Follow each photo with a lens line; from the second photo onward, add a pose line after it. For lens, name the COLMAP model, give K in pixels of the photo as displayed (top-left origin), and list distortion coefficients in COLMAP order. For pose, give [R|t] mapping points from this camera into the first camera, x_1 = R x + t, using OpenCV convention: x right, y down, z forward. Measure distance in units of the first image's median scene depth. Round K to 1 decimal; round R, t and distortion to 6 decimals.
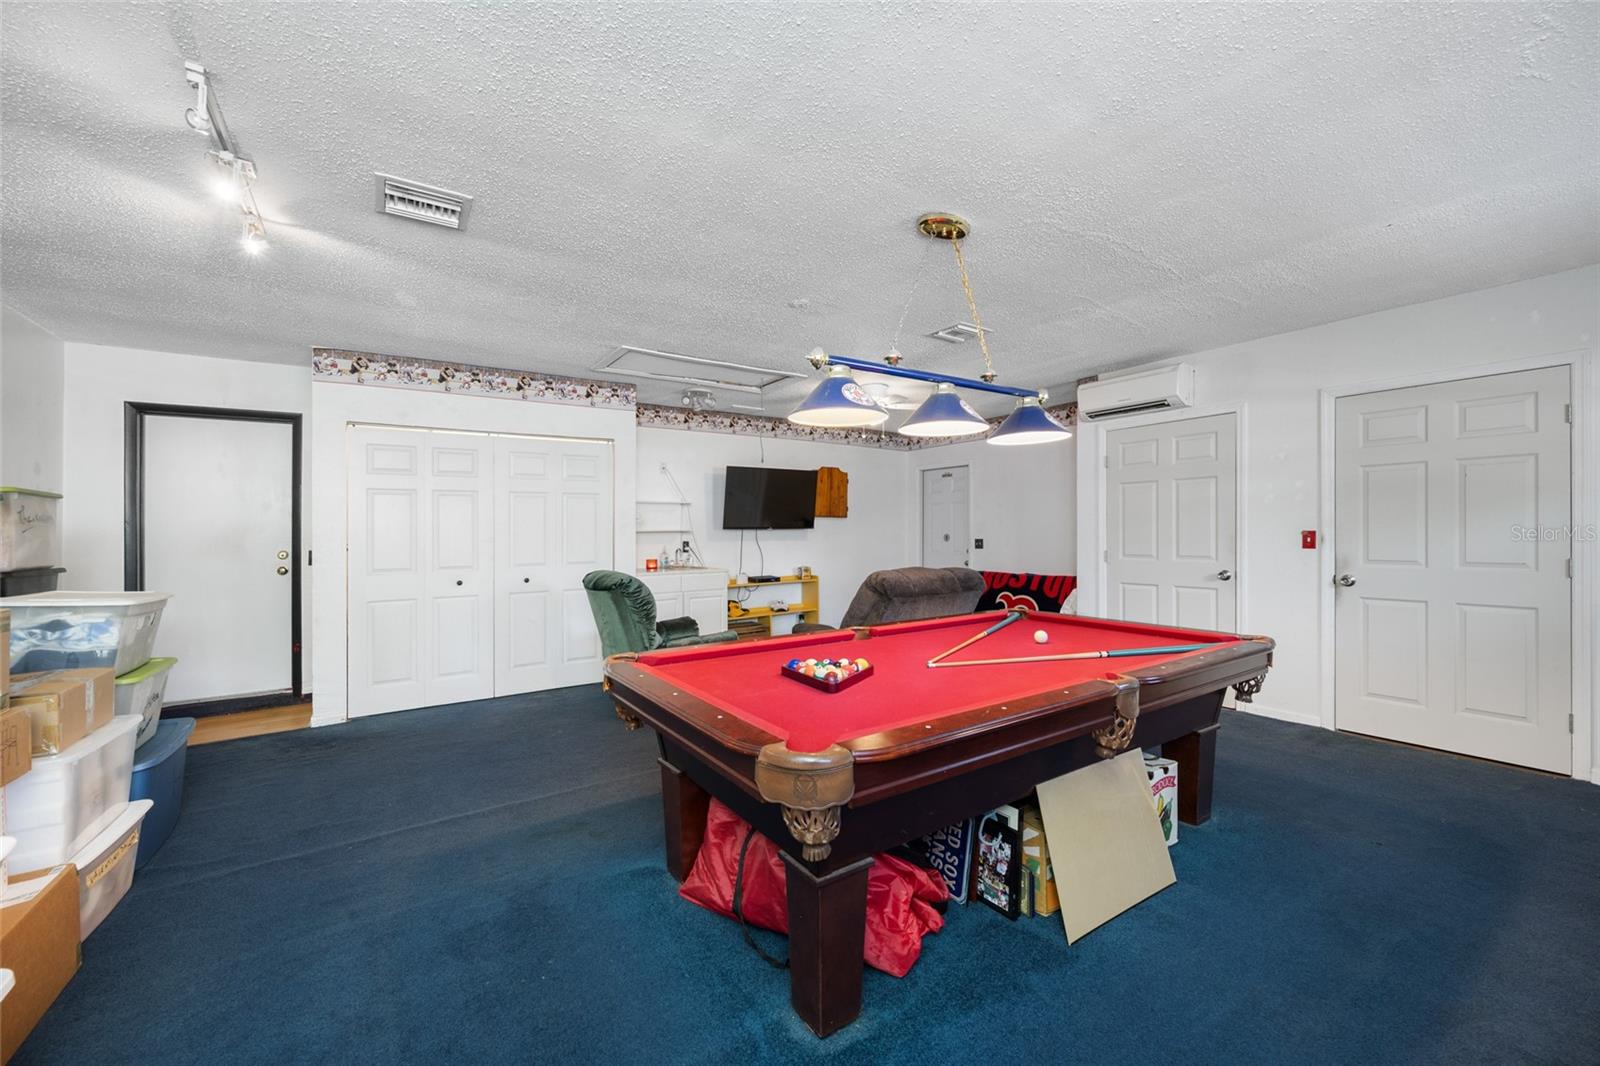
lens RADIAL K [[625.6, 0, 799.6], [0, 625.6, 527.6], [0, 0, 1]] dist [0.000243, -0.000025]
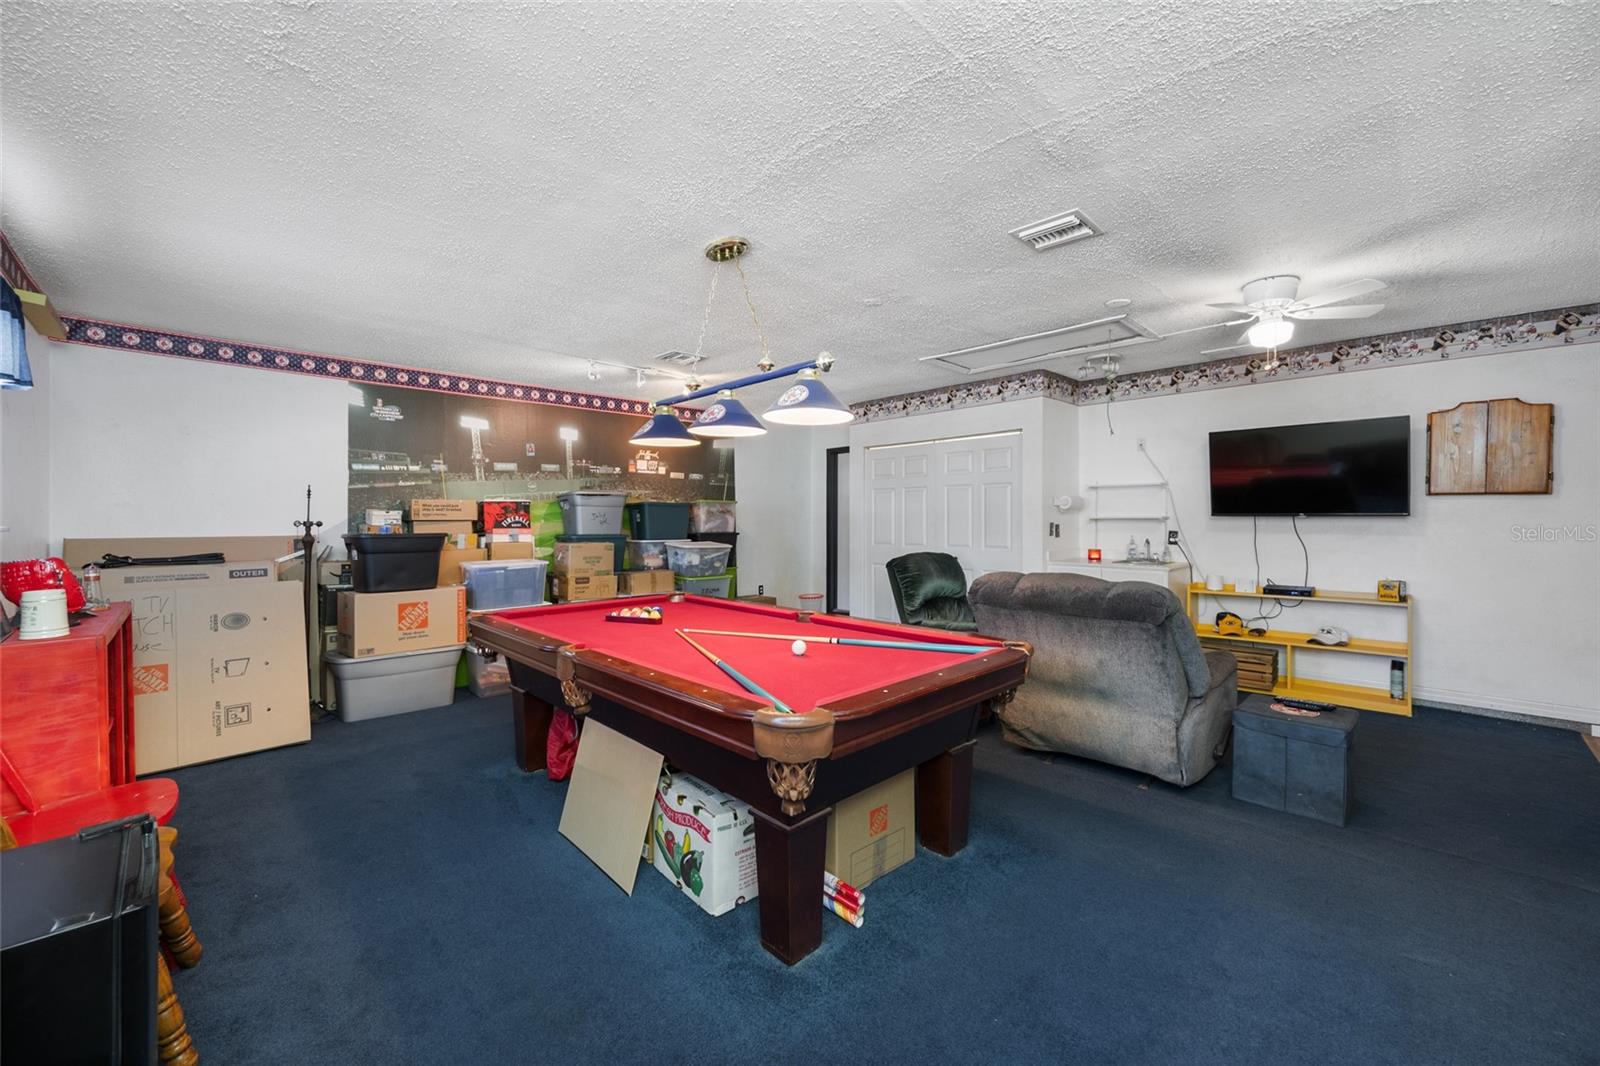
lens RADIAL K [[625.6, 0, 799.6], [0, 625.6, 527.6], [0, 0, 1]] dist [0.000243, -0.000025]
pose [[0.190277, 0.025522, -0.981399, 0.533731], [0.004471, 0.999629, 0.026863, -0.007125], [0.981720, -0.009499, 0.190092, 0.364892]]
